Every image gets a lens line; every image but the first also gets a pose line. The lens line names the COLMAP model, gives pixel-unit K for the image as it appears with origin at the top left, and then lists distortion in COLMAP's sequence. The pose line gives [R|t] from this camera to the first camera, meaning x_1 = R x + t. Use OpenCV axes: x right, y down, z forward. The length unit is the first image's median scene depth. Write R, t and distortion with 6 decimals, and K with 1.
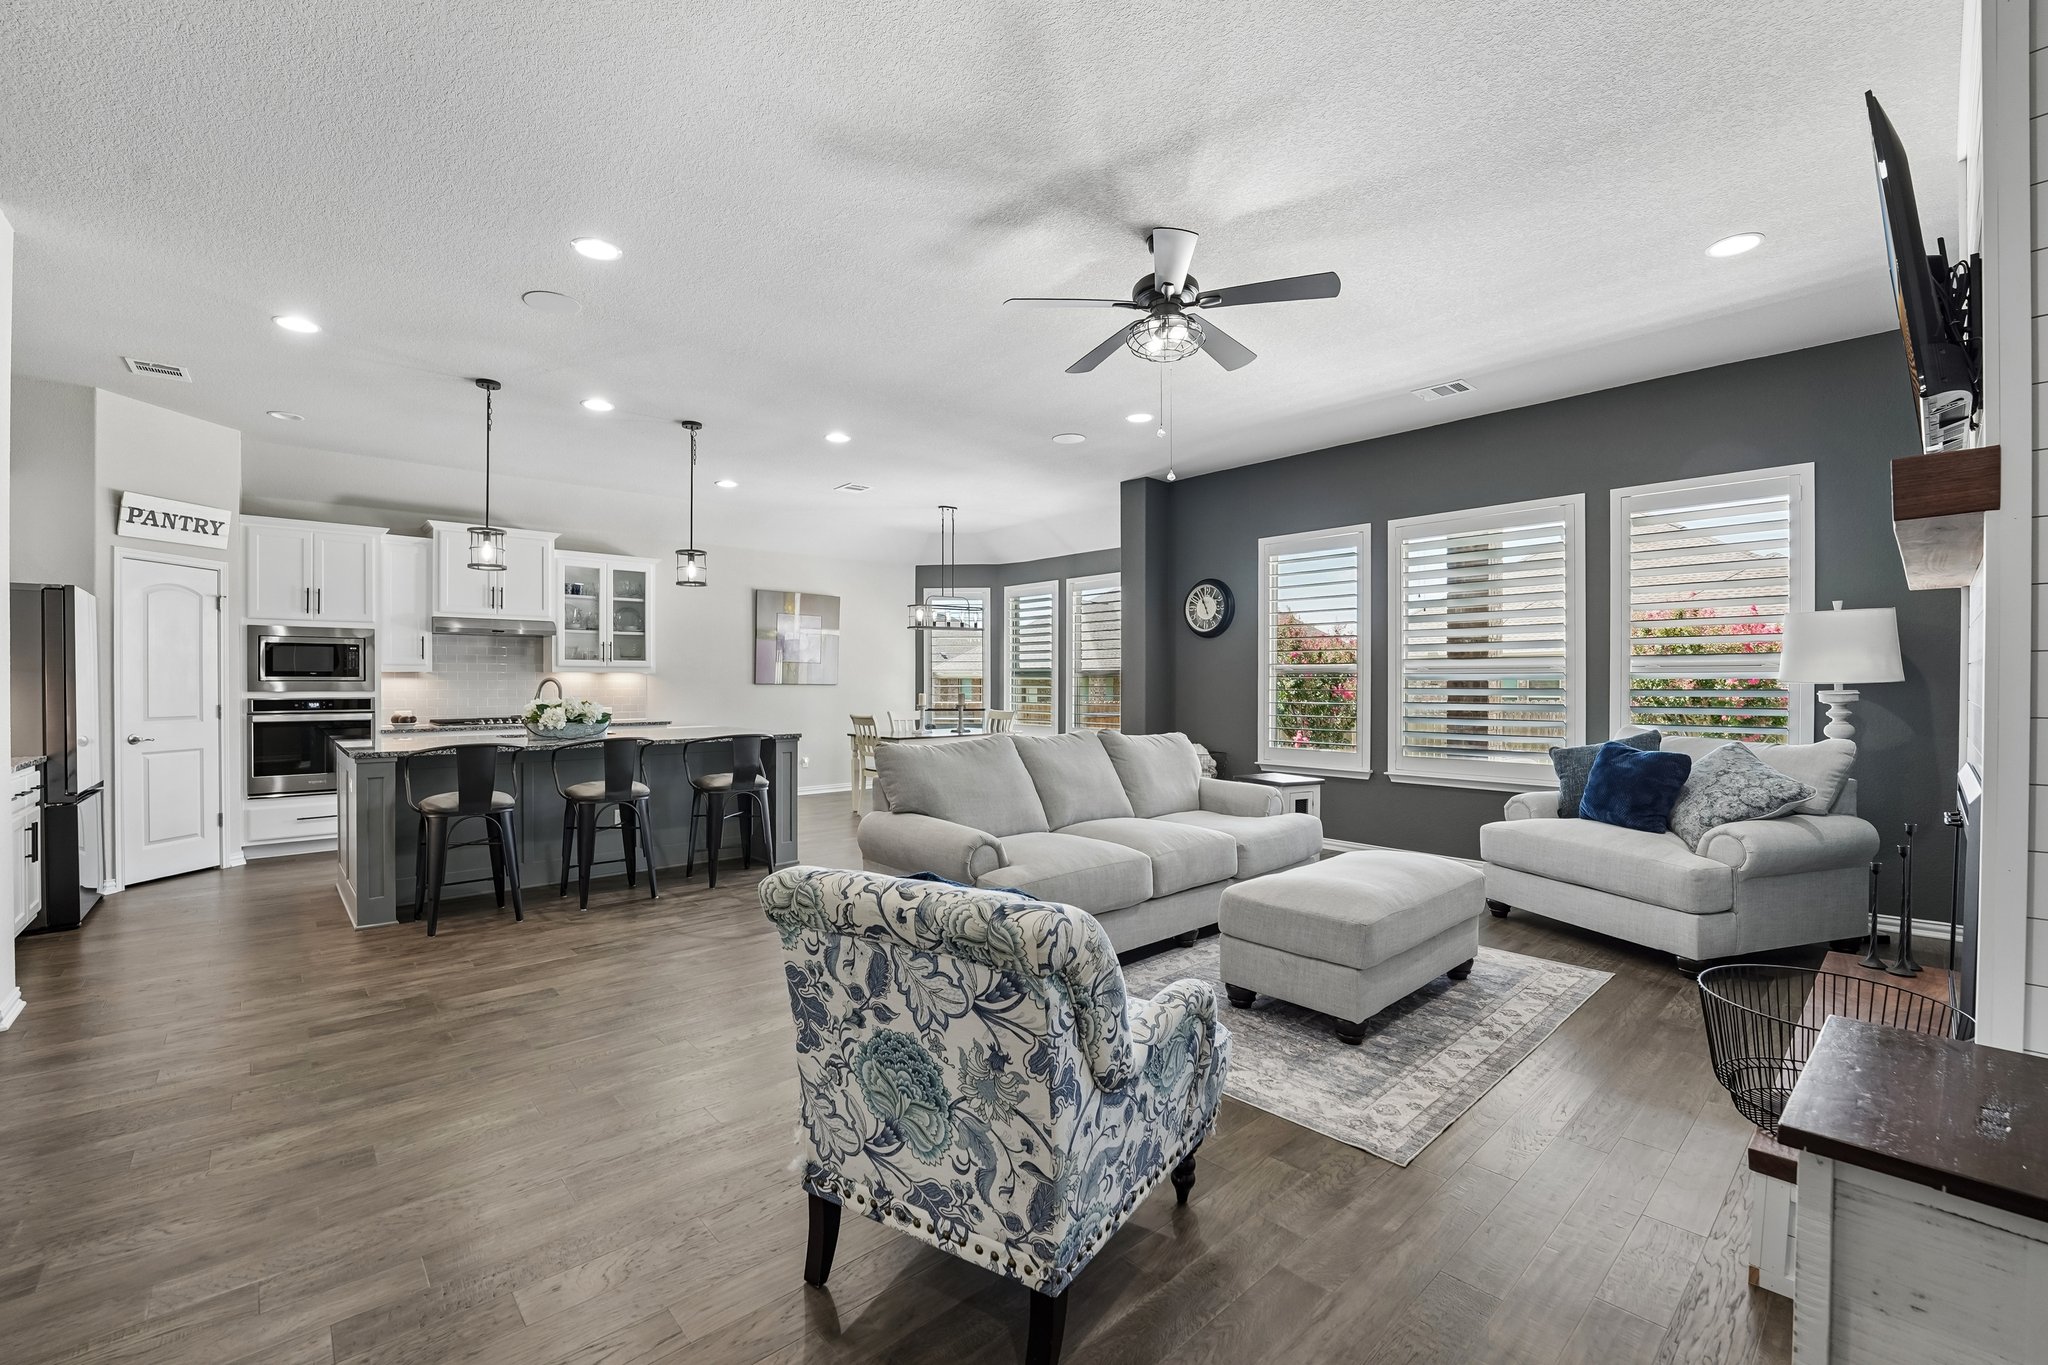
lens RADIAL K [[845.2, 0, 1016.8], [0, 845.2, 681.7], [0, 0, 1]] dist [-0.023016, 0.000638]
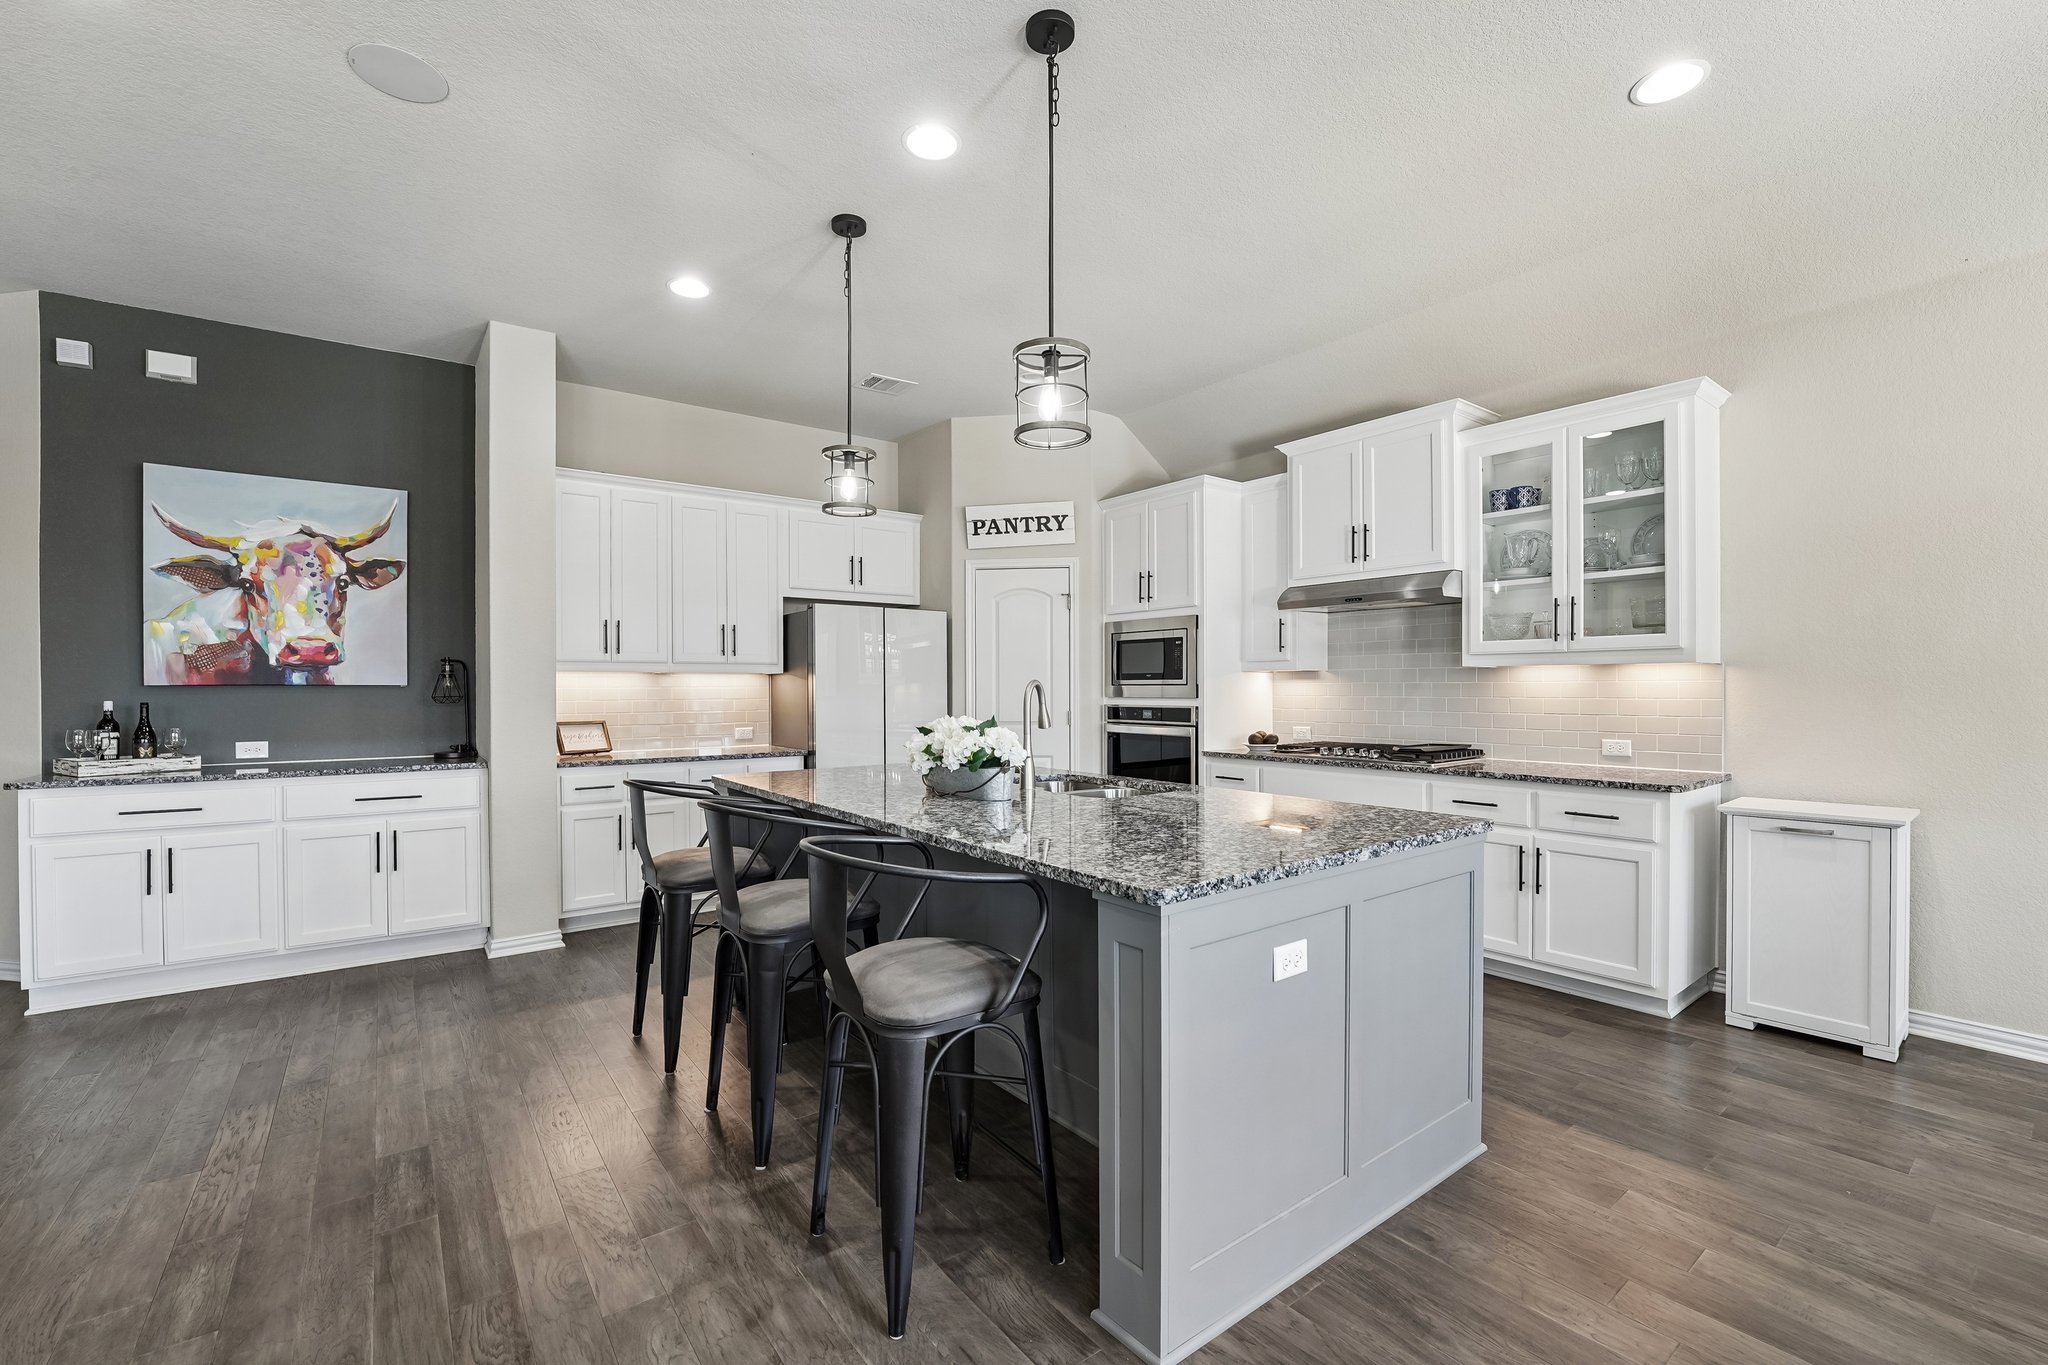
lens RADIAL K [[865.2, 0, 1011.8], [0, 865.2, 691.4], [0, 0, 1]] dist [-0.031057, 0.005777]
pose [[-0.099910, 0.006165, -0.994977, 0.012252], [0.005641, 0.999968, 0.005629, -0.000413], [0.994980, -0.005050, -0.099942, 1.042739]]
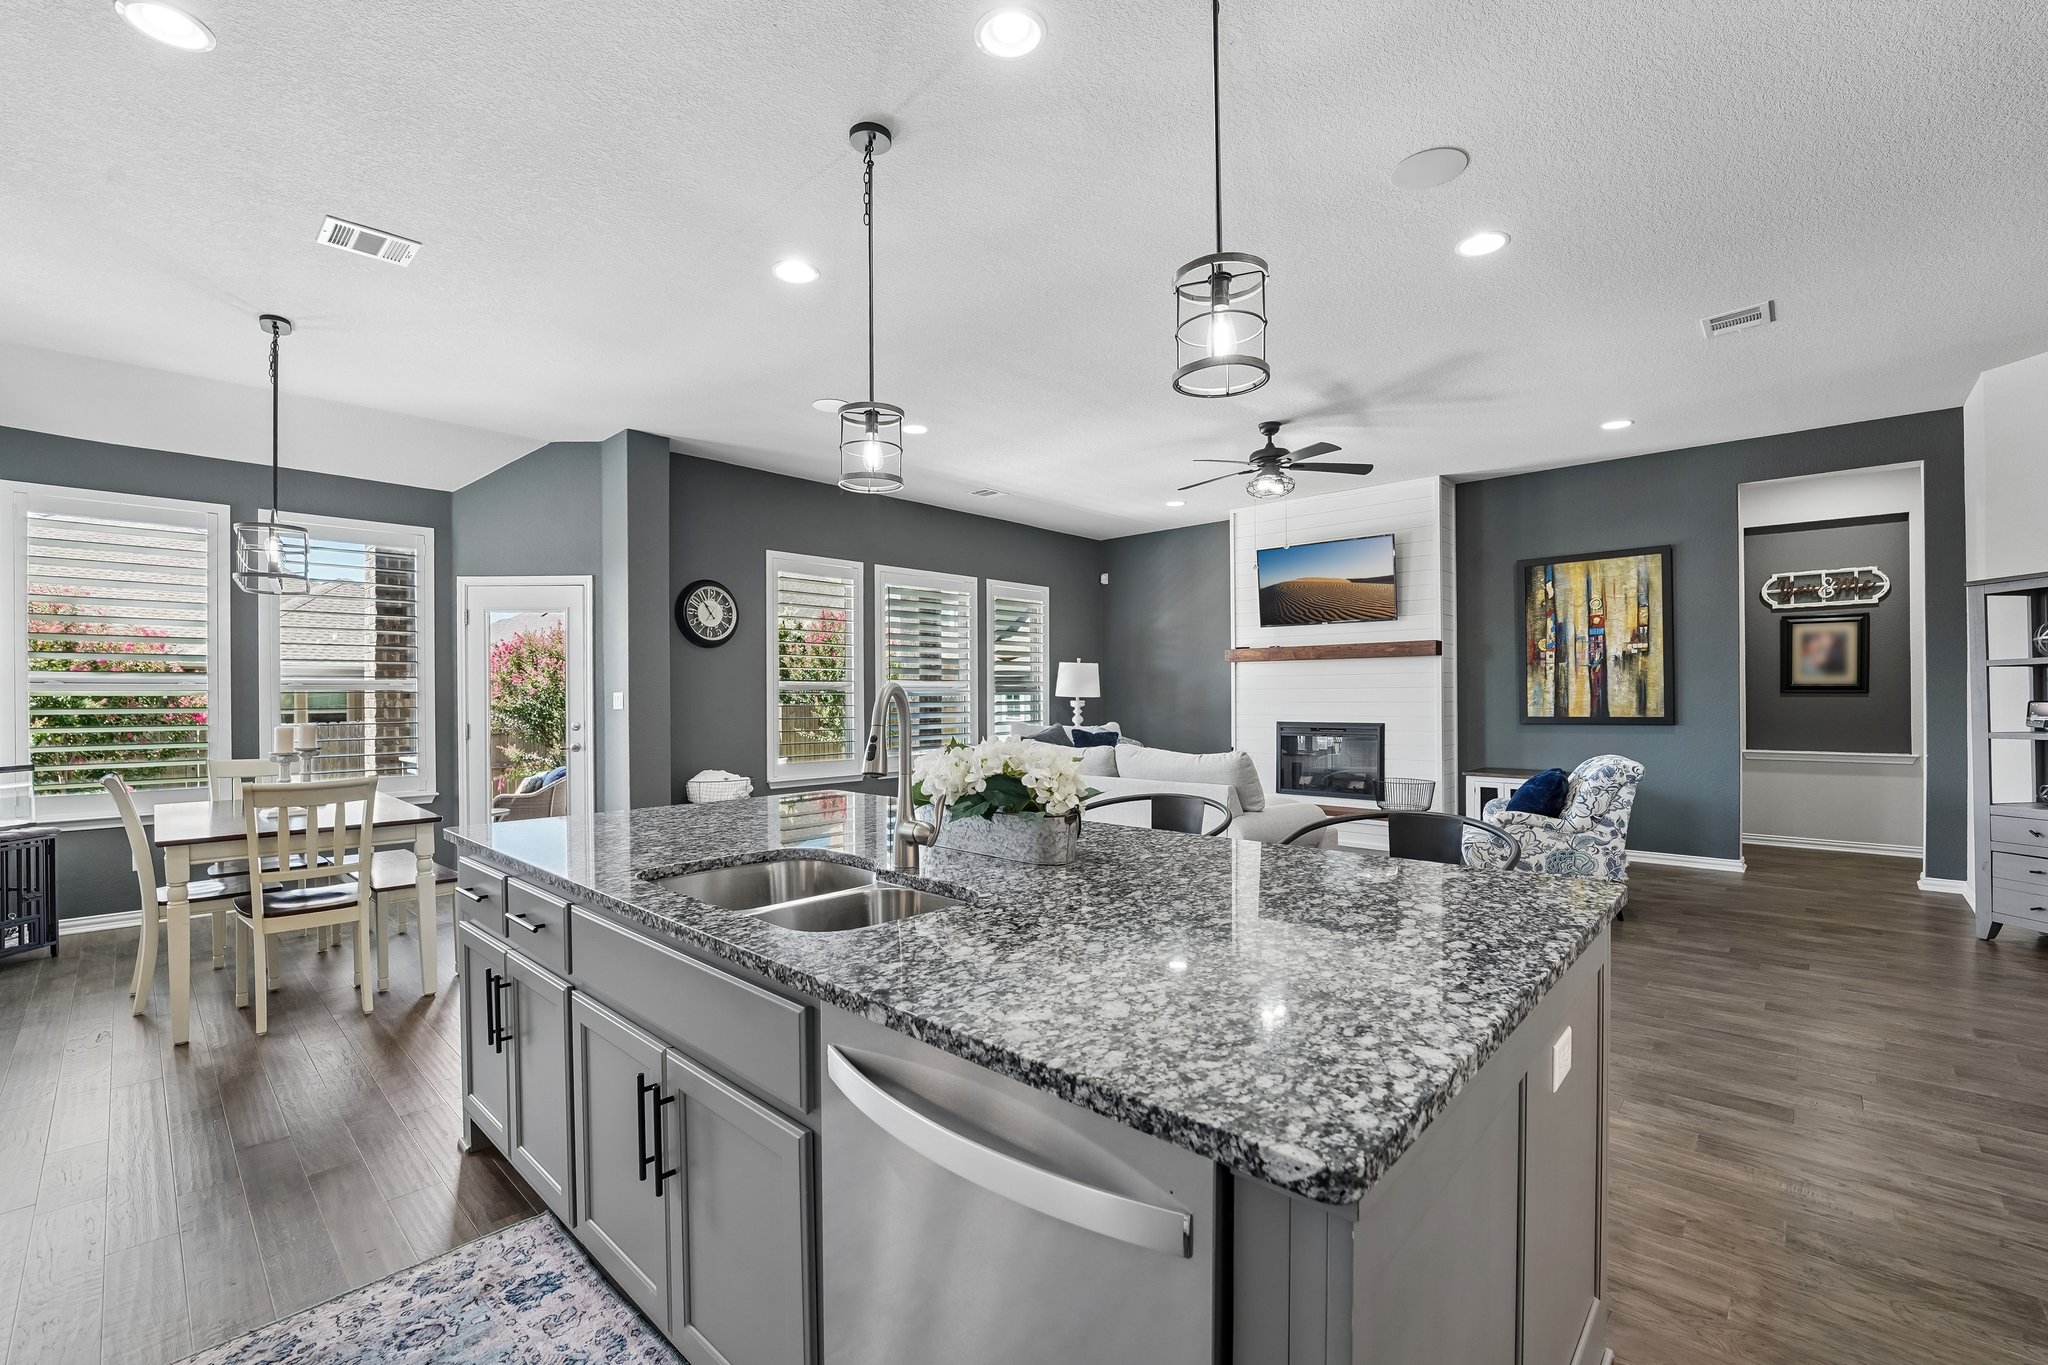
lens RADIAL K [[865.2, 0, 1011.8], [0, 865.2, 691.4], [0, 0, 1]] dist [-0.031057, 0.005777]
pose [[-0.080241, 0.004888, 0.996764, -0.868392], [0.006114, 0.999972, -0.004411, -0.002126], [-0.996757, 0.005740, -0.080269, 0.983024]]
